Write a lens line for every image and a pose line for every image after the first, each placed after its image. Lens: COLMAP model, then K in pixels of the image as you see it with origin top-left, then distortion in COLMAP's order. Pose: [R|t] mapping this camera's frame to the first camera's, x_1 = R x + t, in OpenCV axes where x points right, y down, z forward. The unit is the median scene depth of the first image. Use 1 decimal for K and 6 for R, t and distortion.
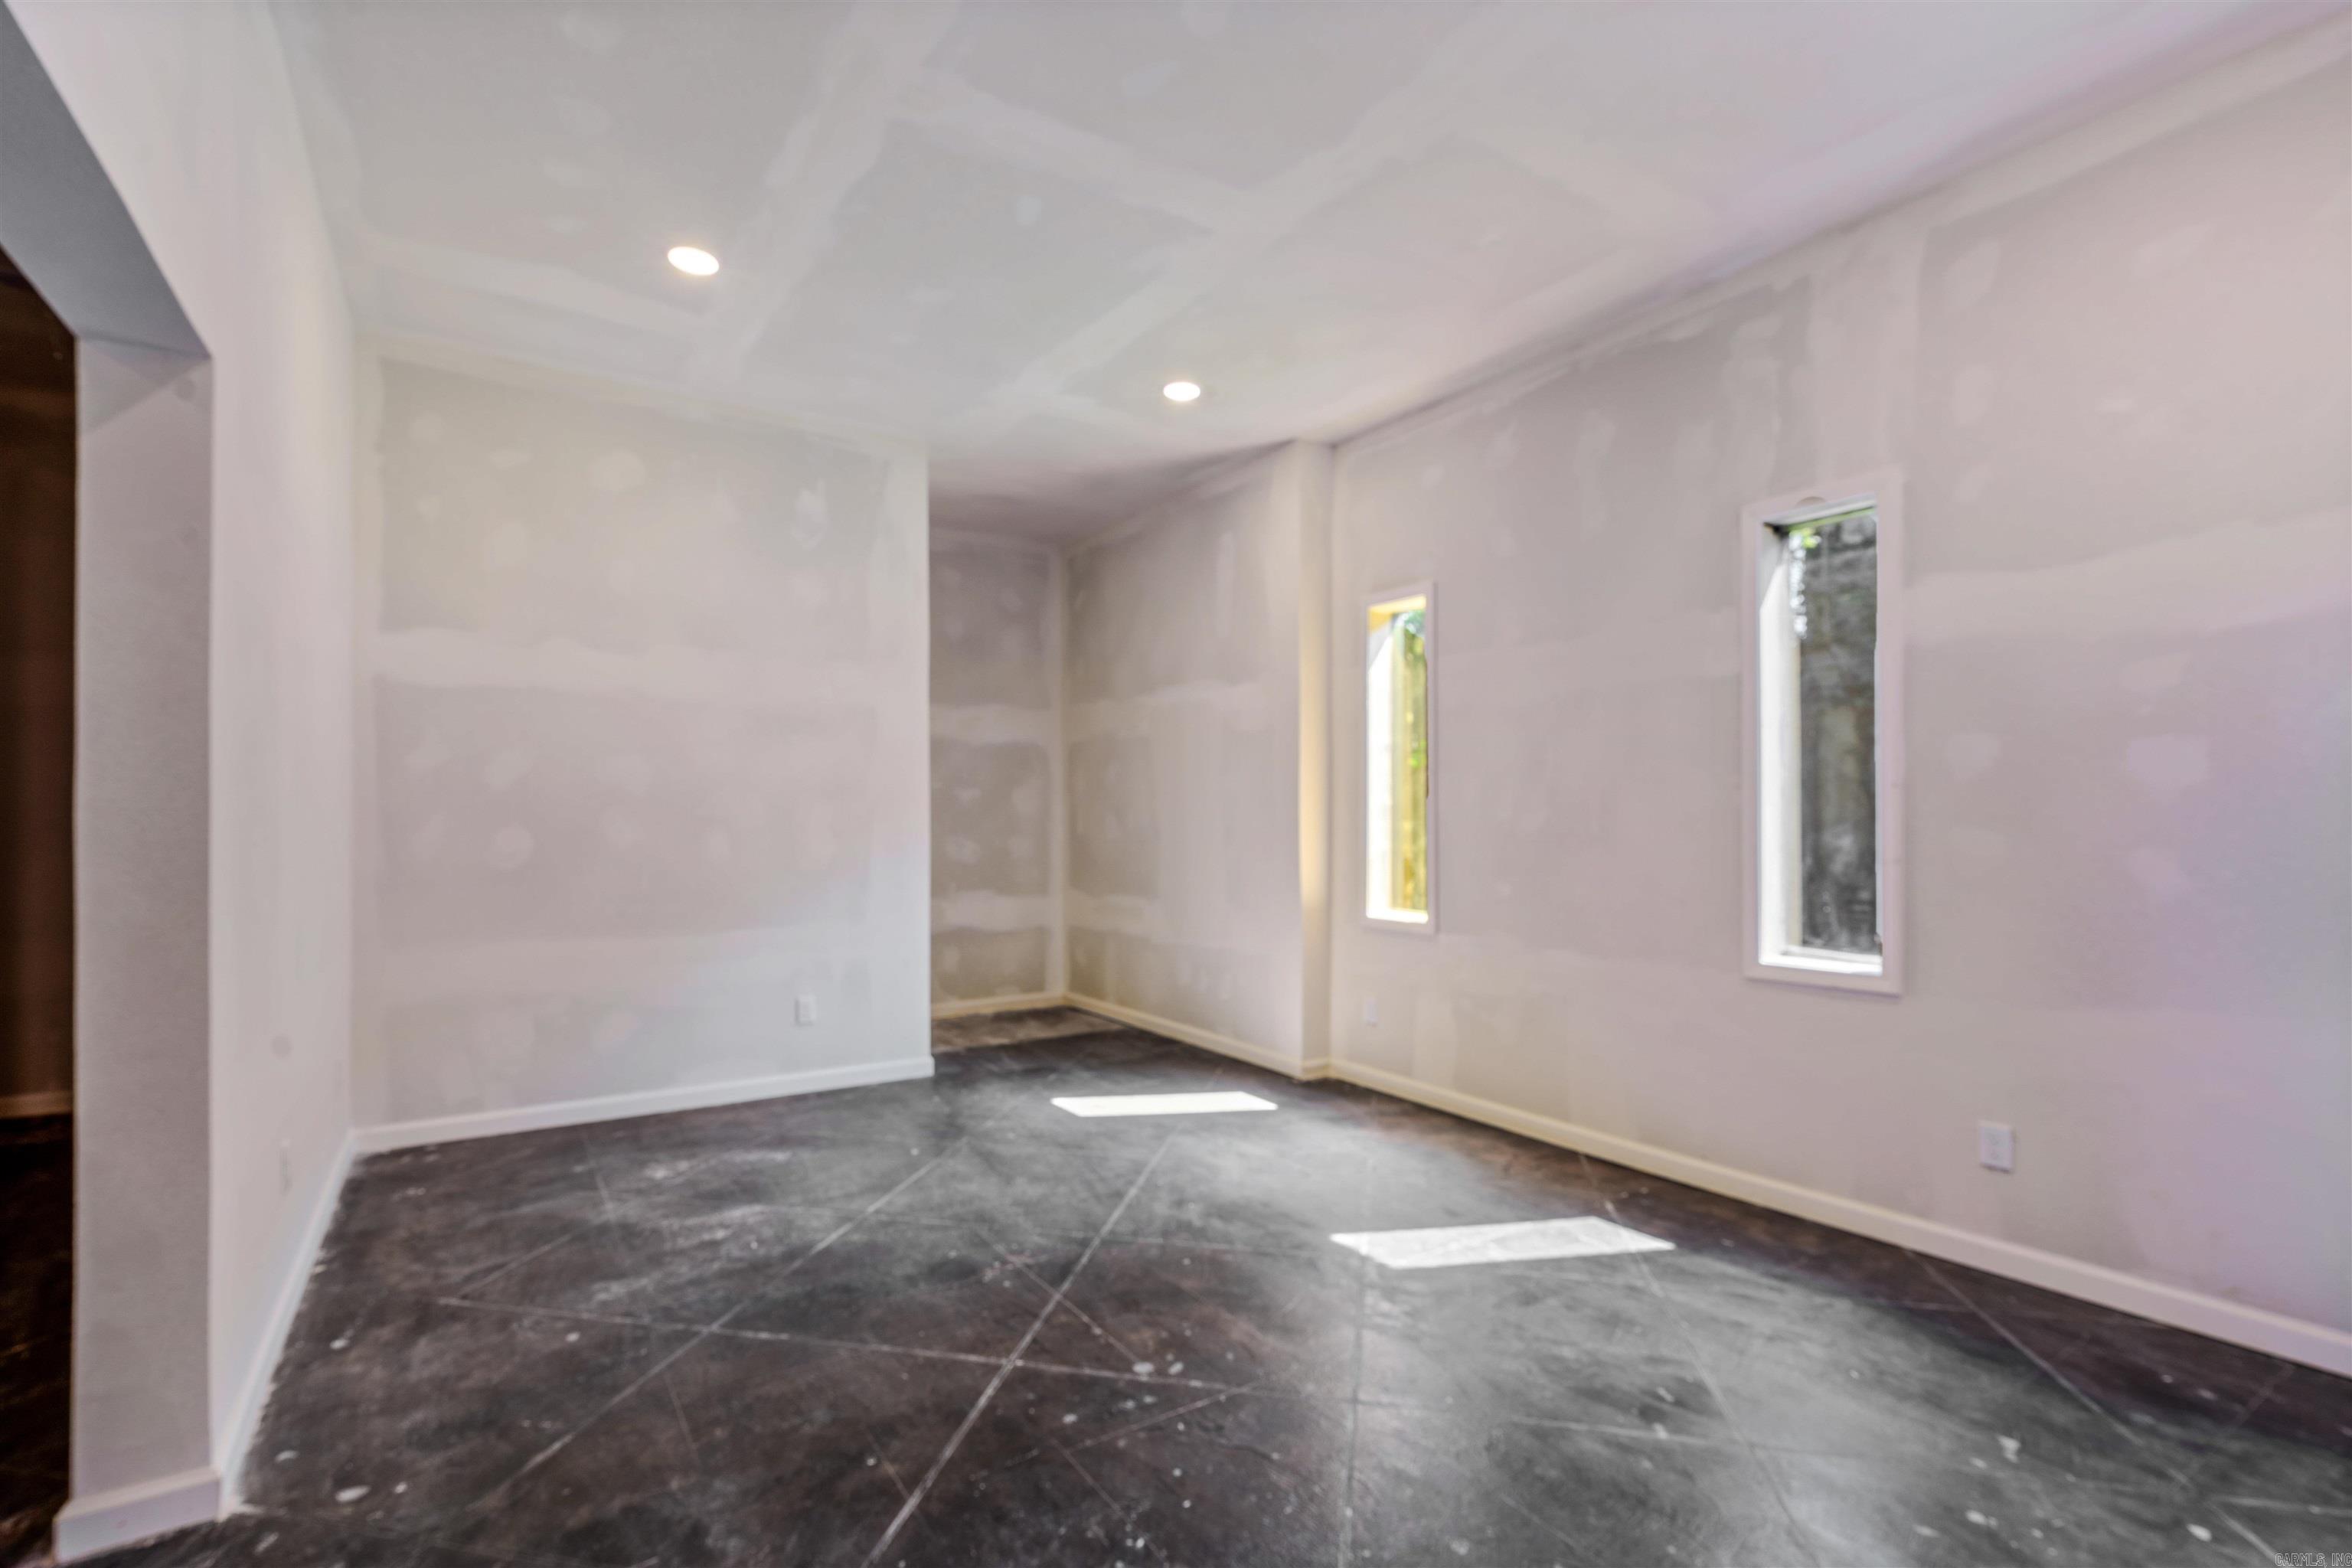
lens RADIAL K [[1074.6, 0, 1172.4], [0, 1074.6, 803.4], [0, 0, 1]] dist [-0.004379, 0.001928]
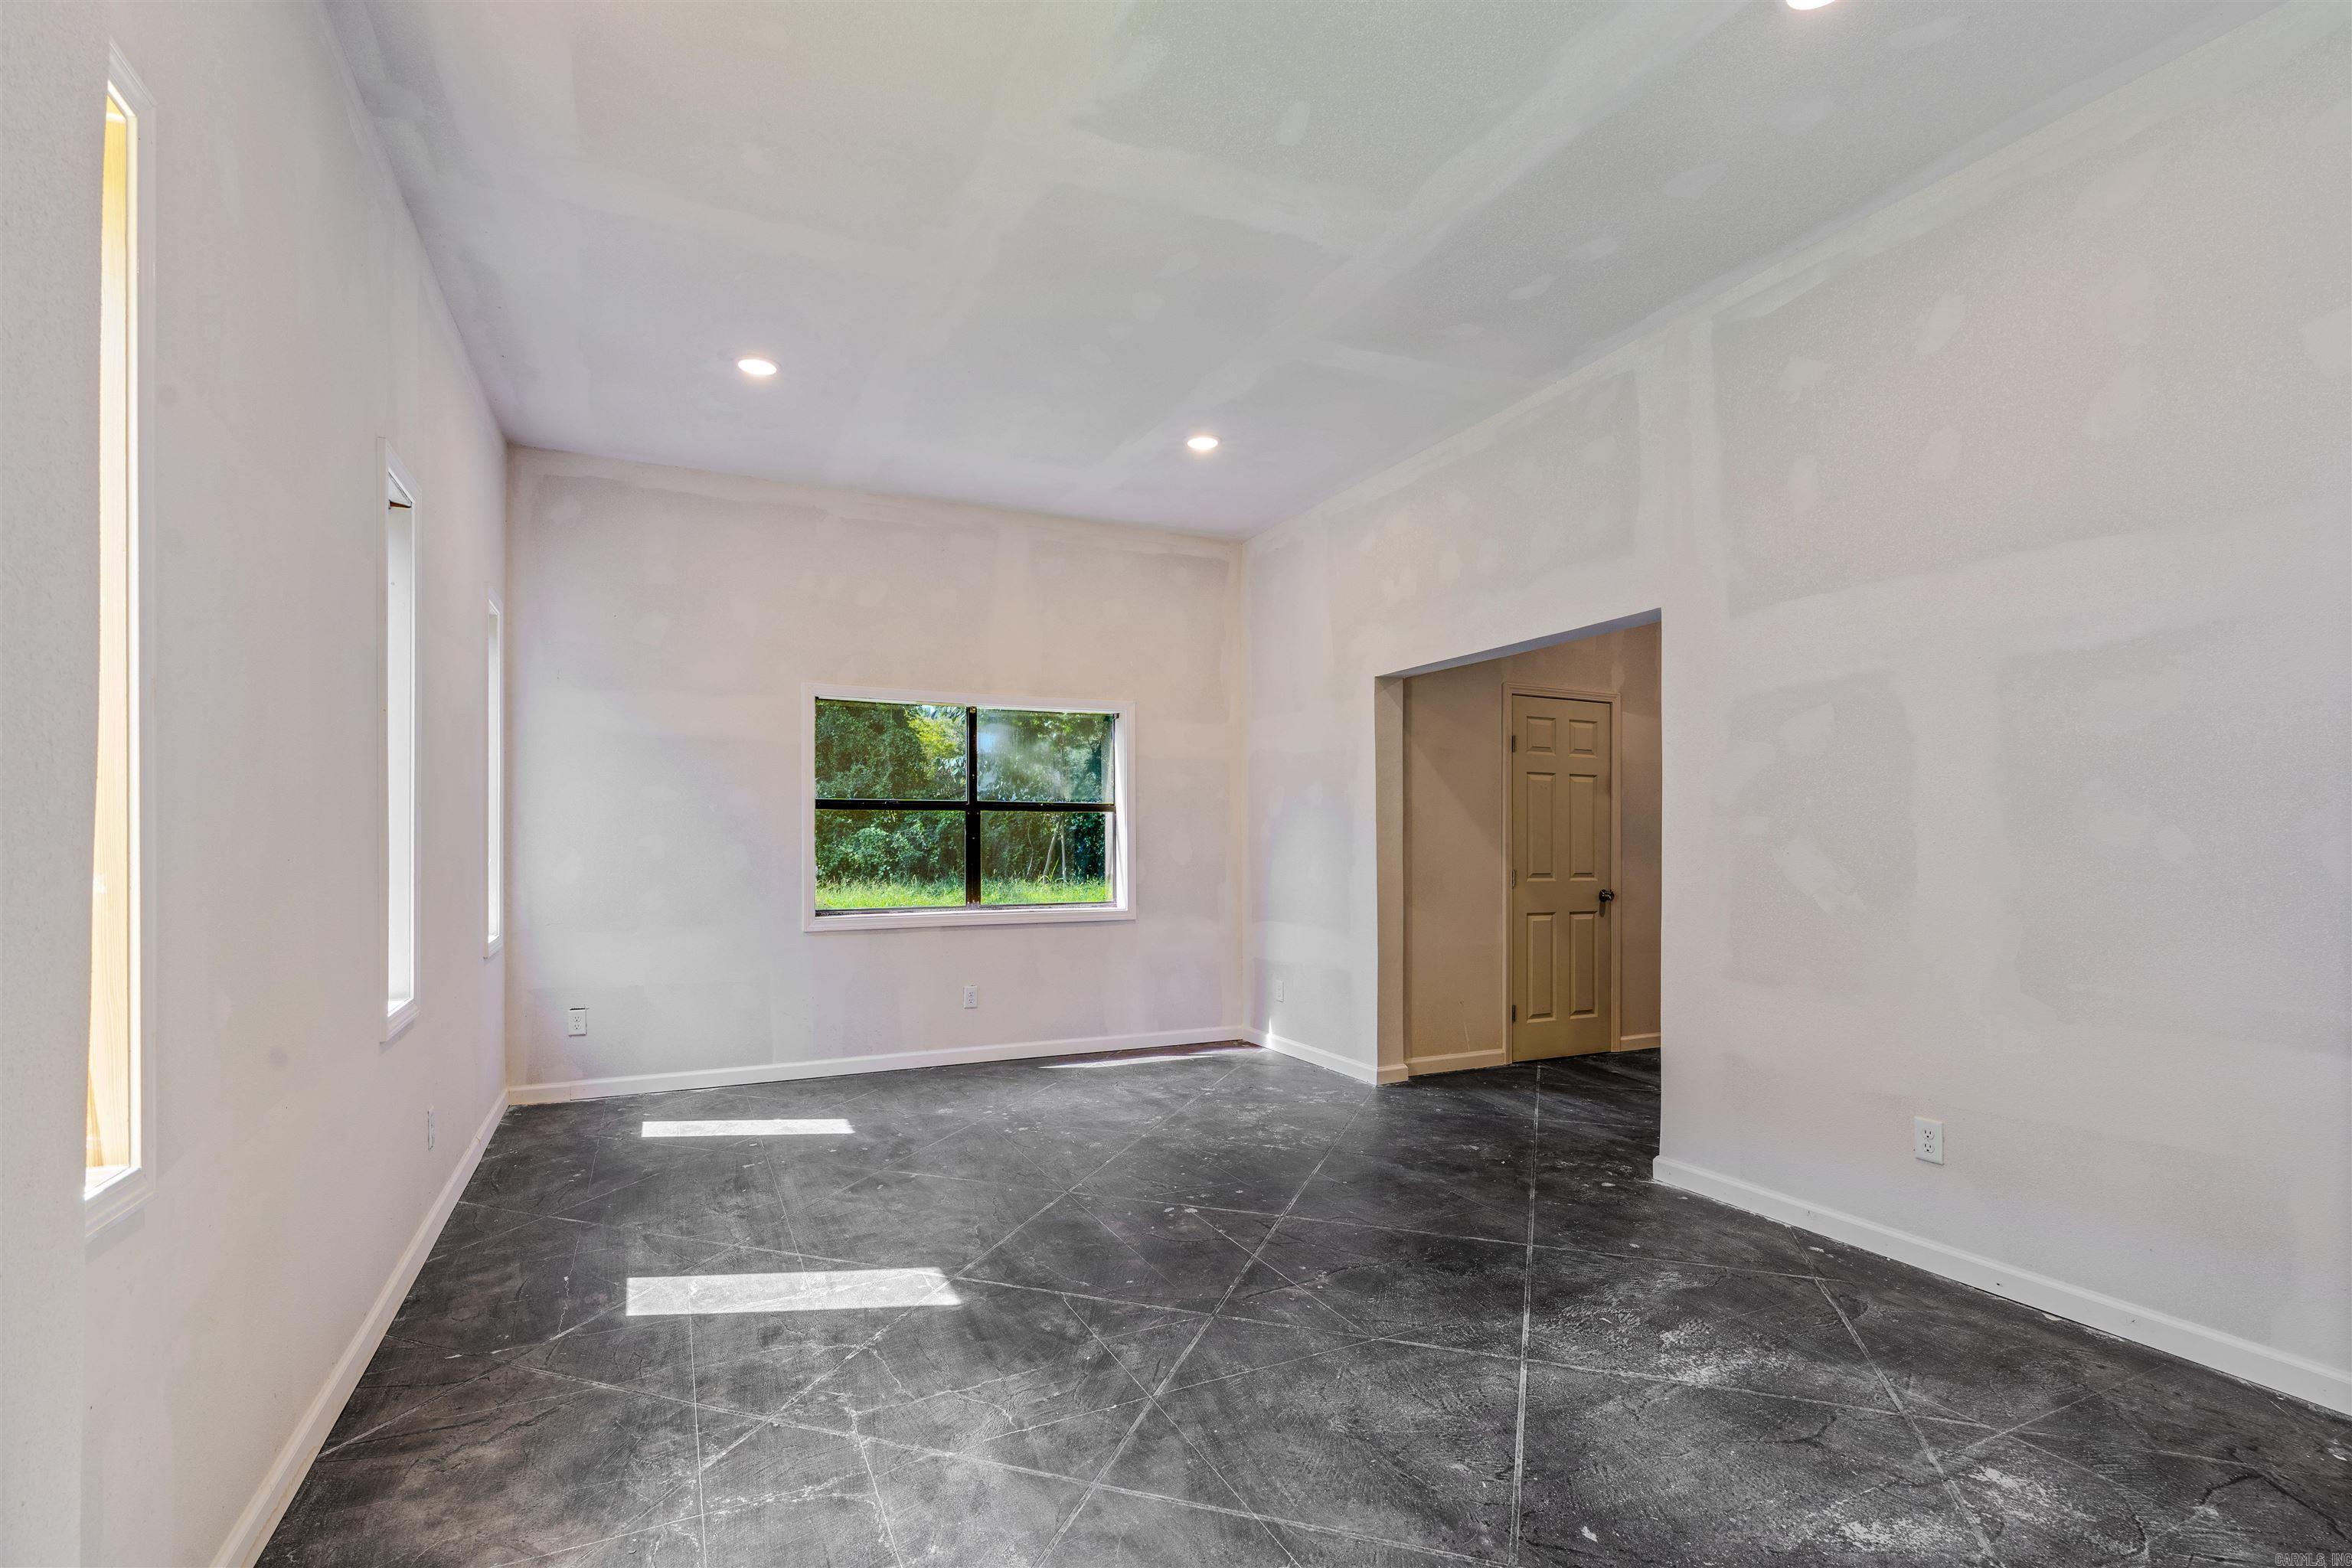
lens RADIAL K [[1074.6, 0, 1170.5], [0, 1074.6, 798.3], [0, 0, 1]] dist [-0.004379, 0.001928]
pose [[-0.991043, 0.007011, 0.133361, -0.160914], [0.000376, 0.998764, -0.049711, 0.028169], [-0.133545, -0.049216, -0.989820, 2.008569]]
